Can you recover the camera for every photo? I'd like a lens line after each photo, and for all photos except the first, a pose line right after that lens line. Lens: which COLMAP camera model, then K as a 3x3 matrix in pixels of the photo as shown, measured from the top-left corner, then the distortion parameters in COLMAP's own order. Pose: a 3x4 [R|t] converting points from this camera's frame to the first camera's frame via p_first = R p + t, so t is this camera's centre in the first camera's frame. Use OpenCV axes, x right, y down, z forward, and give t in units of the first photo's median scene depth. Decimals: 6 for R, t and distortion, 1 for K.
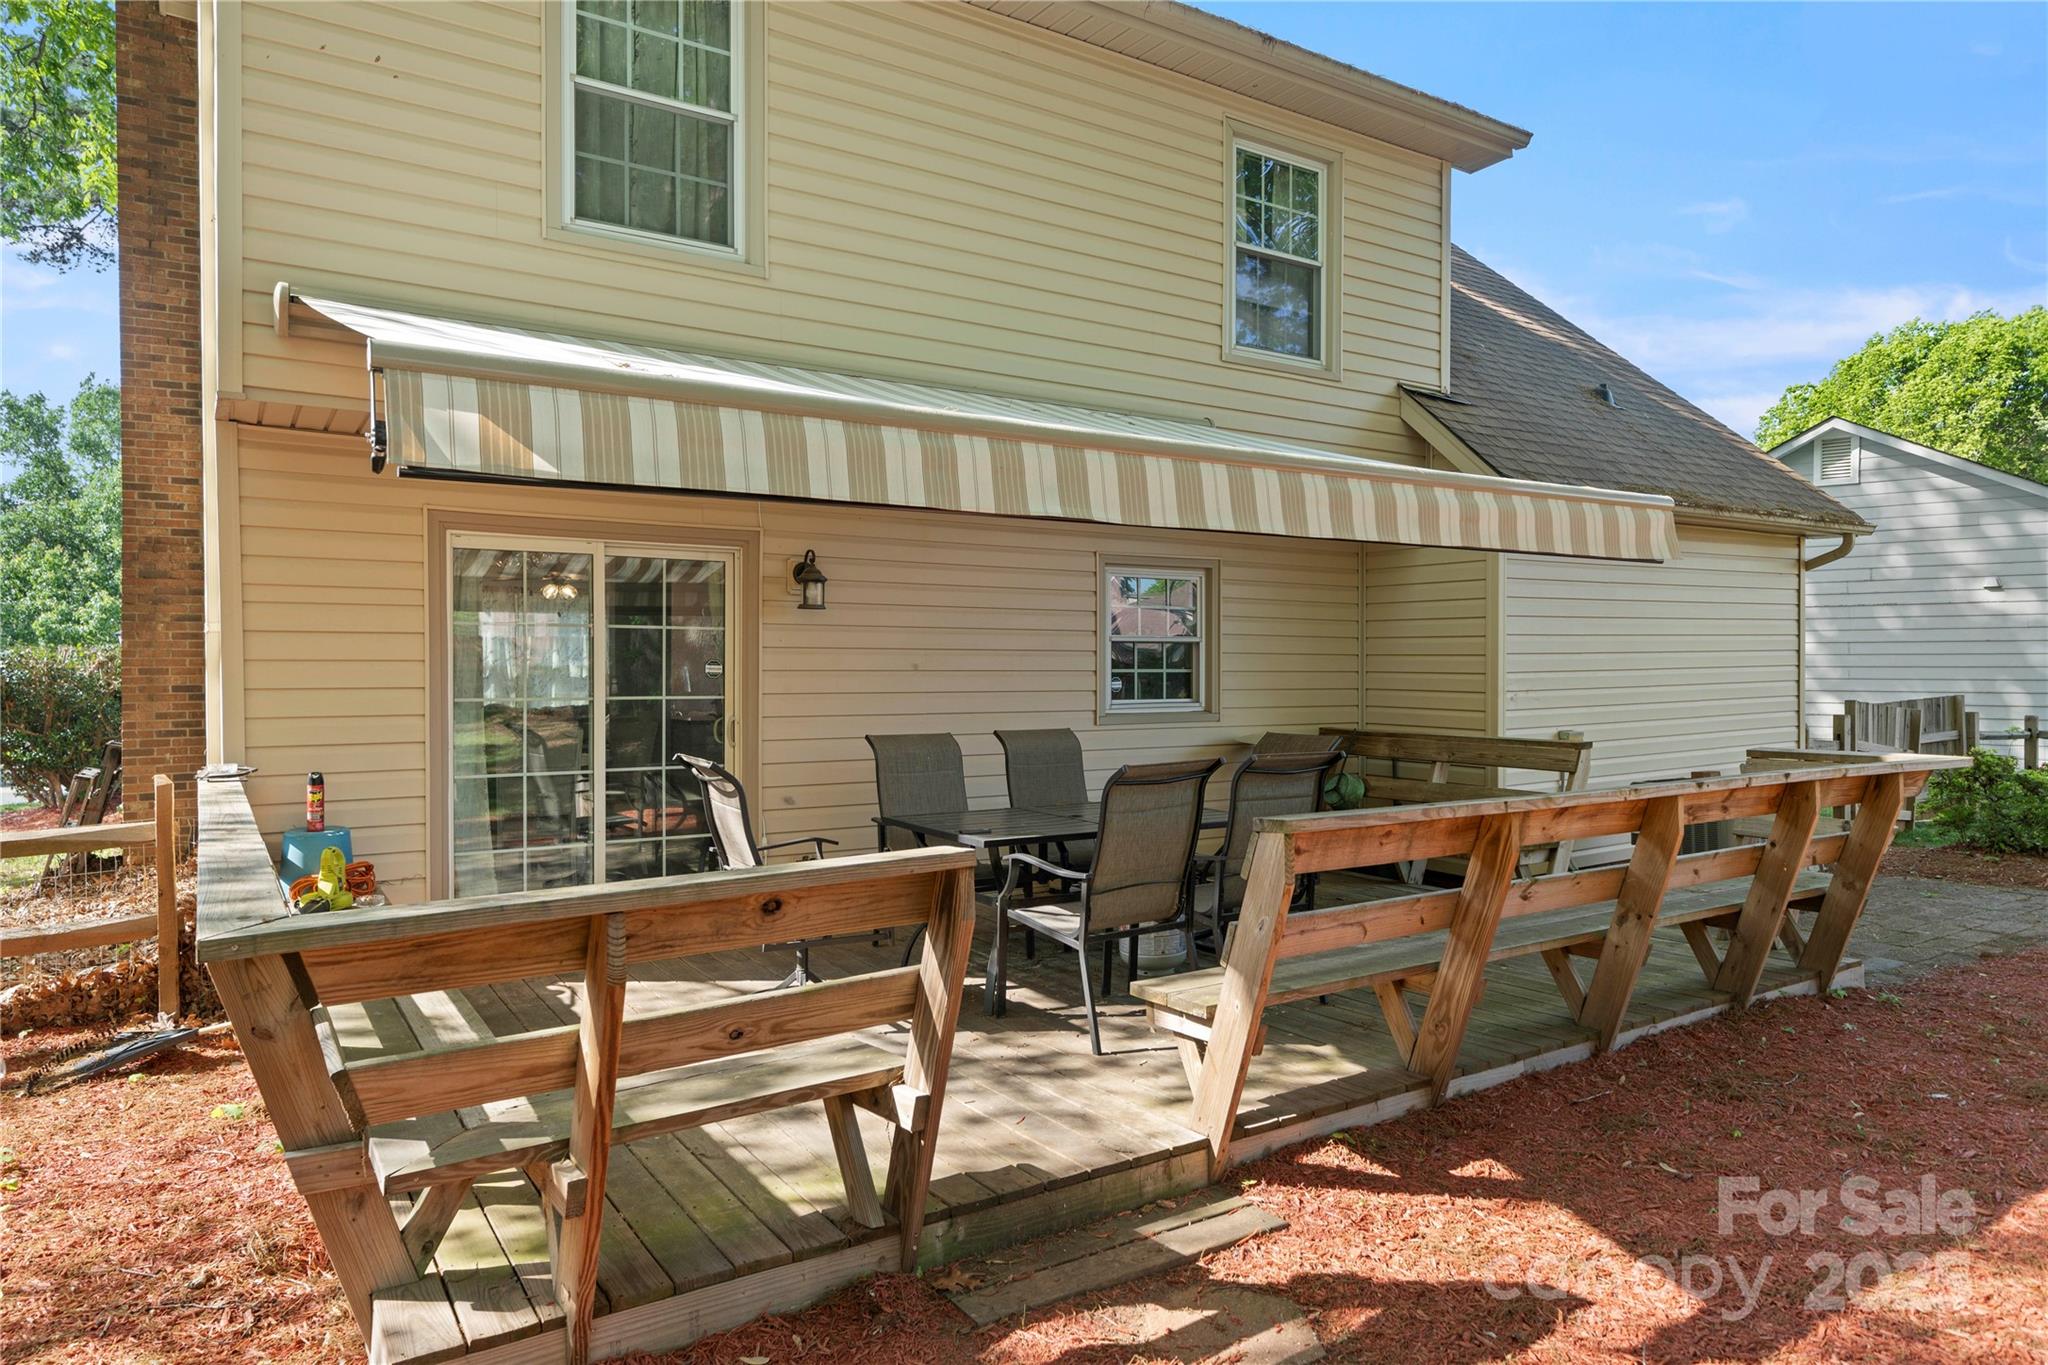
lens RADIAL K [[1245.7, 0, 970.3], [0, 1245.7, 666.5], [0, 0, 1]] dist [0.002941, 0.001270]
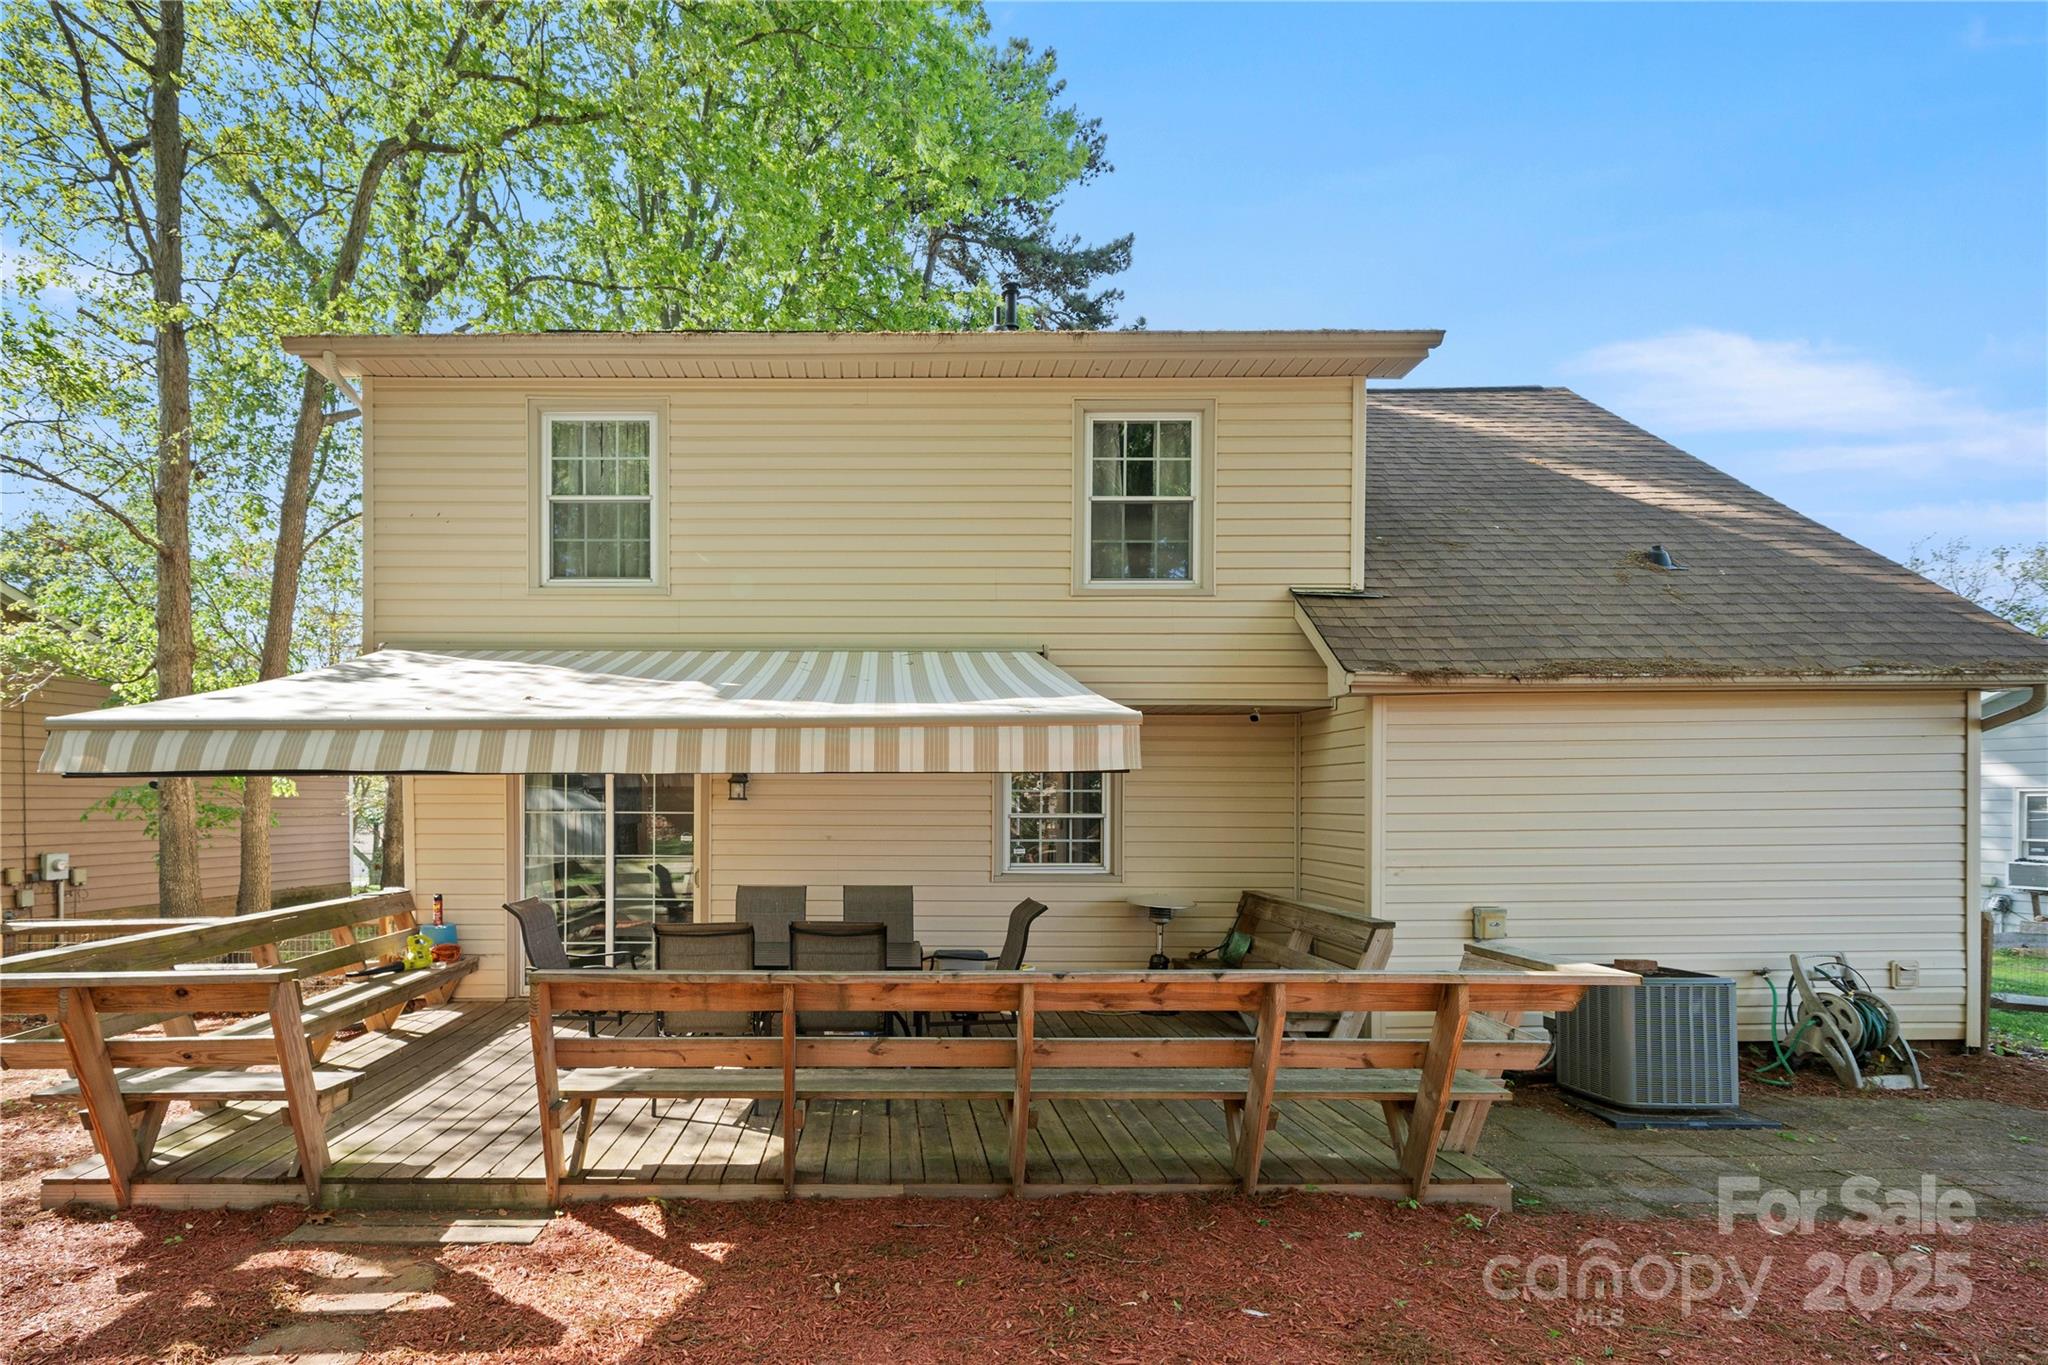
lens RADIAL K [[870.6, 0, 775.5], [0, 870.6, 809.6], [0, 0, 1]] dist [0.001273, -0.000155]
pose [[0.849844, 0.001165, -0.527034, 0.472645], [-0.002946, 0.999992, -0.002540, -0.032037], [0.527027, 0.003711, 0.849841, 0.118384]]
